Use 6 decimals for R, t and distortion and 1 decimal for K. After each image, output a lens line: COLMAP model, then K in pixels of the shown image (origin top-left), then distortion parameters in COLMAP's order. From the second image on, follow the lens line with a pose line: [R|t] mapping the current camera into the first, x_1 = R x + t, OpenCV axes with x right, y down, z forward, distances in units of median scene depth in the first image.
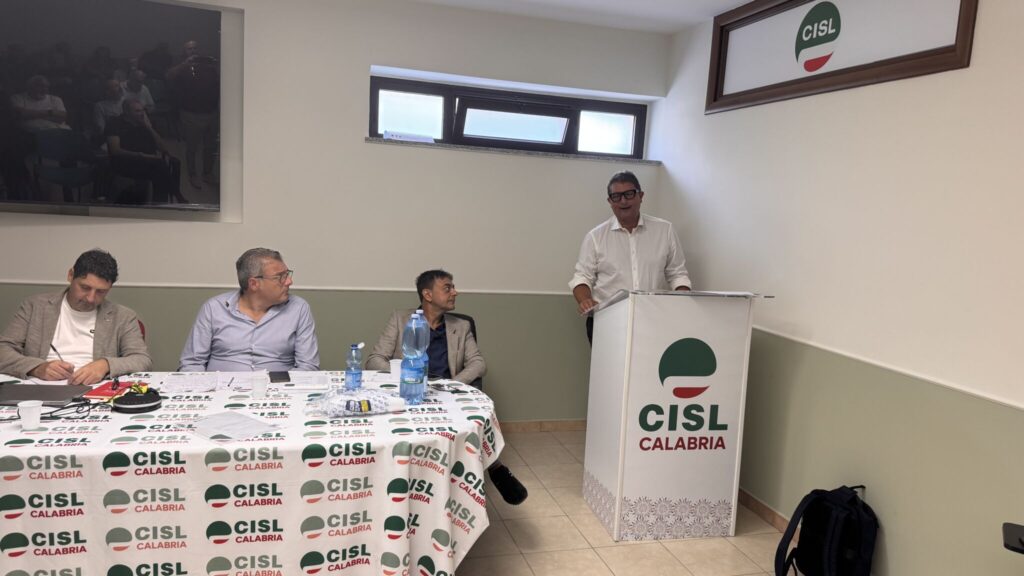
lens RADIAL K [[721.6, 0, 514.5], [0, 721.6, 288.8], [0, 0, 1]] dist [0.079779, -0.108652]
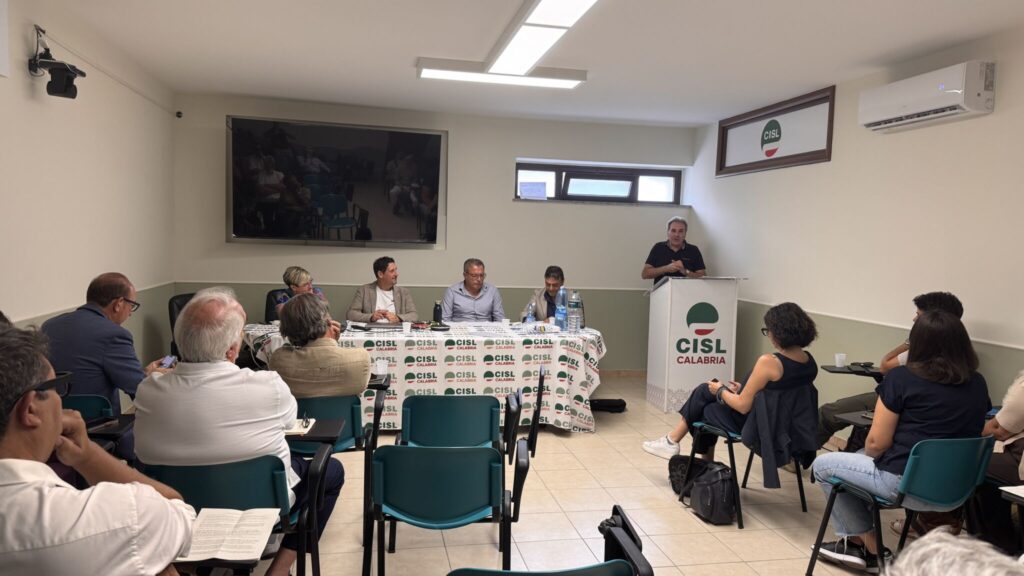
lens RADIAL K [[721.6, 0, 506.7], [0, 721.6, 290.7], [0, 0, 1]] dist [0.079779, -0.108652]
pose [[0.995806, -0.021009, -0.089043, -0.113920], [0.016680, 0.998655, -0.049083, 0.146790], [0.089955, 0.047392, 0.994818, -1.092305]]
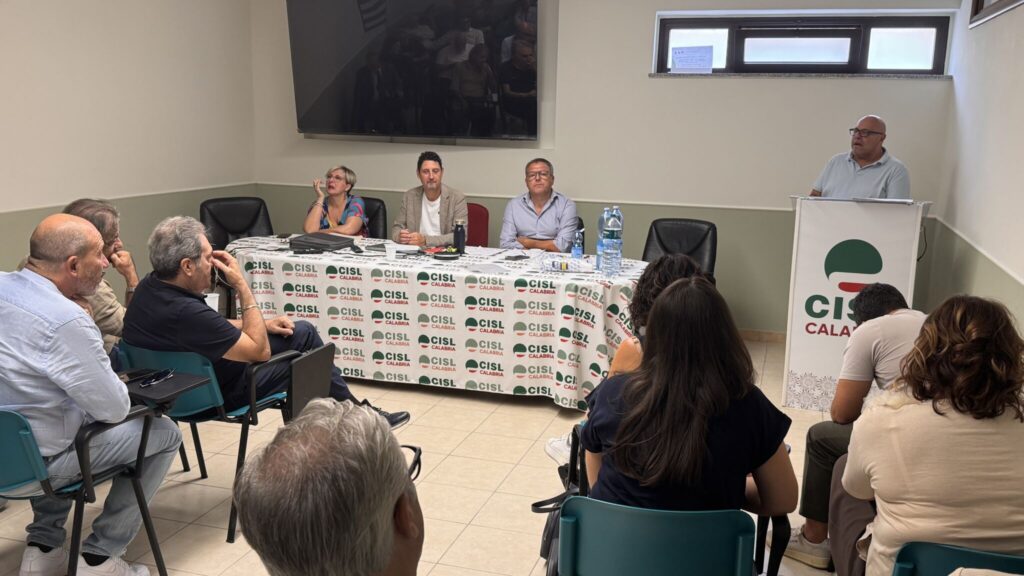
lens RADIAL K [[951.5, 0, 514.9], [0, 951.5, 286.3], [0, 0, 1]] dist [0.150256, 0.000000]
pose [[0.842595, 0.062552, -0.534903, 0.746215], [-0.039282, 0.997725, 0.054797, 0.095883], [0.537113, -0.025159, 0.843135, -0.716437]]
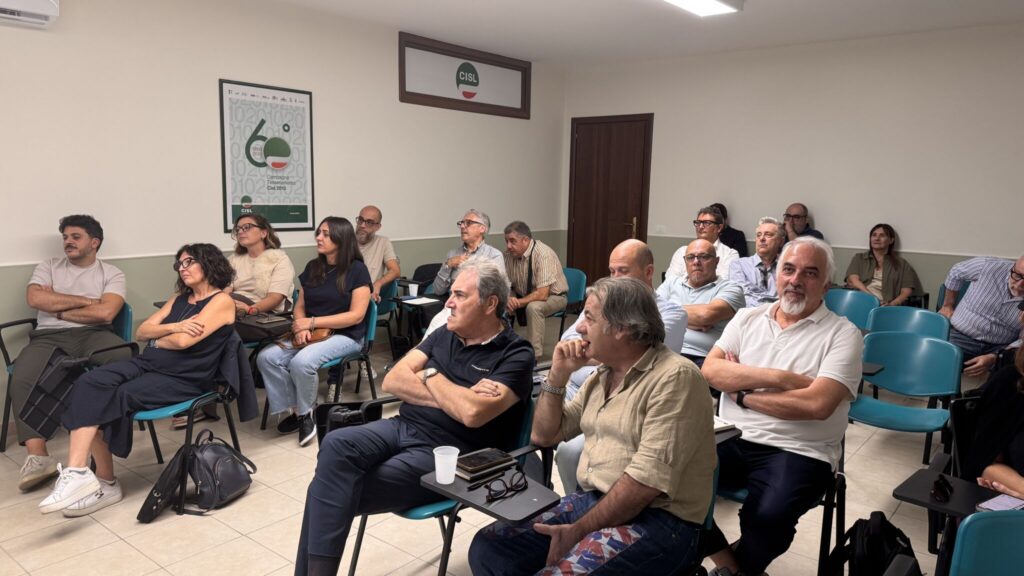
lens RADIAL K [[721.6, 0, 513.3], [0, 721.6, 287.7], [0, 0, 1]] dist [0.079779, -0.108652]
pose [[-0.585041, -0.219329, 0.780783, -1.644539], [0.022842, 0.957898, 0.286198, -0.467541], [-0.810682, 0.185272, -0.555400, 2.653229]]
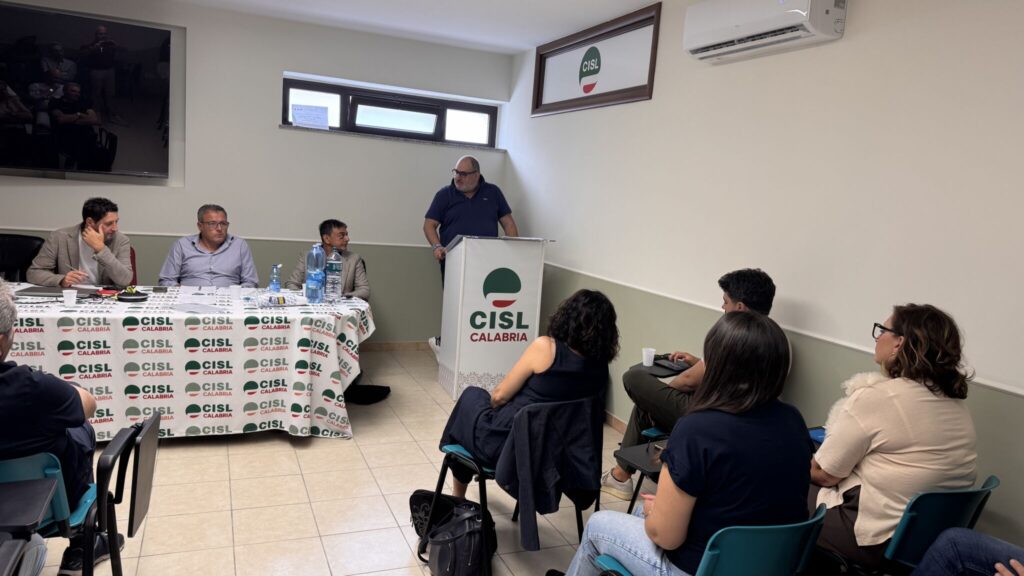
lens RADIAL K [[721.6, 0, 517.7], [0, 721.6, 290.4], [0, 0, 1]] dist [0.079779, -0.108652]
pose [[0.993004, 0.001246, 0.118071, 0.113186], [-0.004455, 0.999628, 0.026923, 0.091088], [-0.117994, -0.027261, 0.992640, -0.619465]]
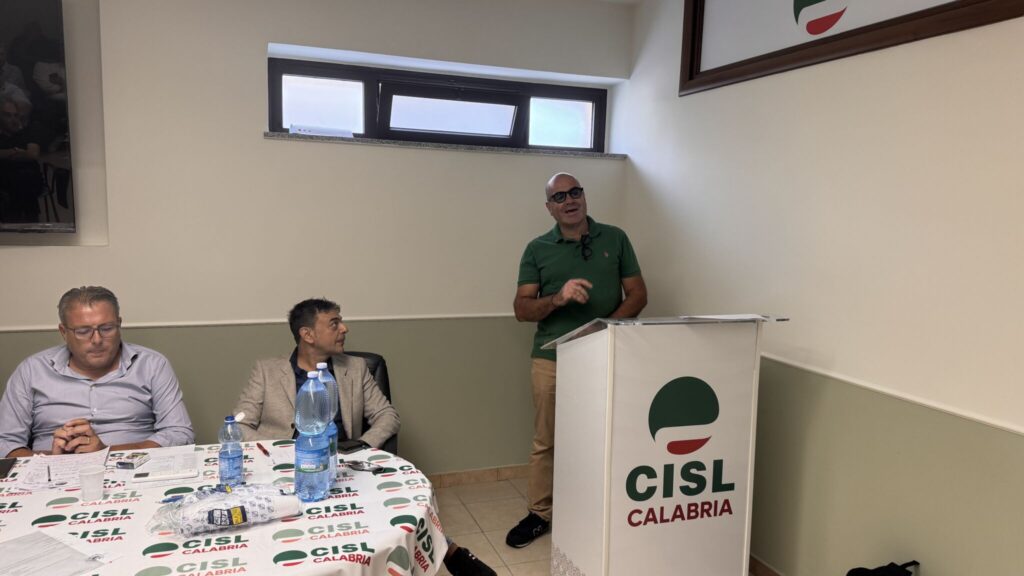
lens RADIAL K [[721.6, 0, 507.8], [0, 721.6, 289.5], [0, 0, 1]] dist [0.079779, -0.108652]
pose [[0.997601, -0.038318, 0.057647, 0.014282], [0.038555, 0.999252, -0.002994, -0.036598], [-0.057489, 0.005210, 0.998333, 0.288476]]
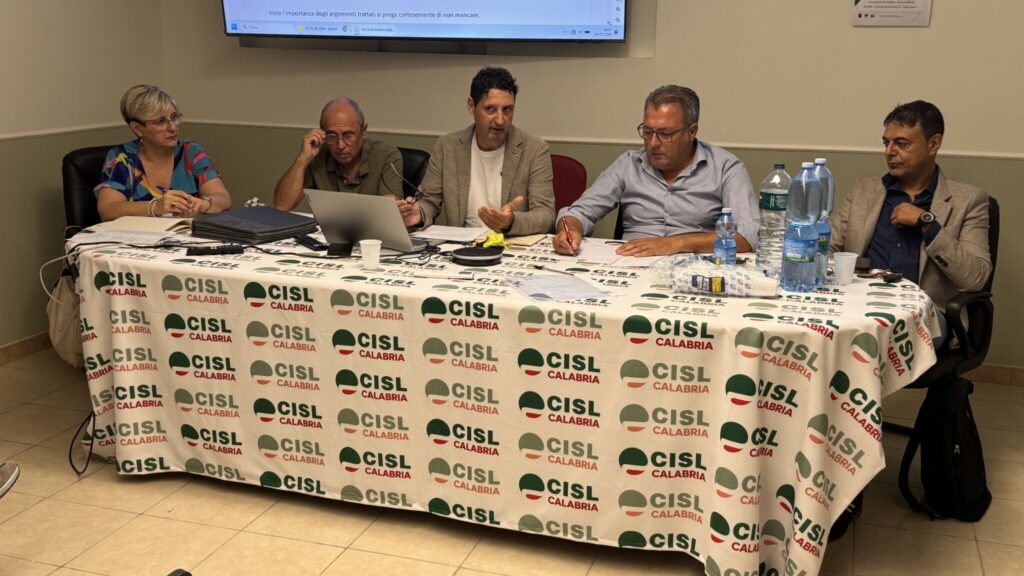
lens RADIAL K [[1016.6, 0, 517.0], [0, 1016.6, 290.8], [0, 0, 1]] dist [0.121555, 0.000000]
pose [[0.833538, 0.086032, -0.545722, 0.186869], [-0.031685, 0.993619, 0.108246, 0.059871], [0.551552, -0.072935, 0.830945, 0.003644]]
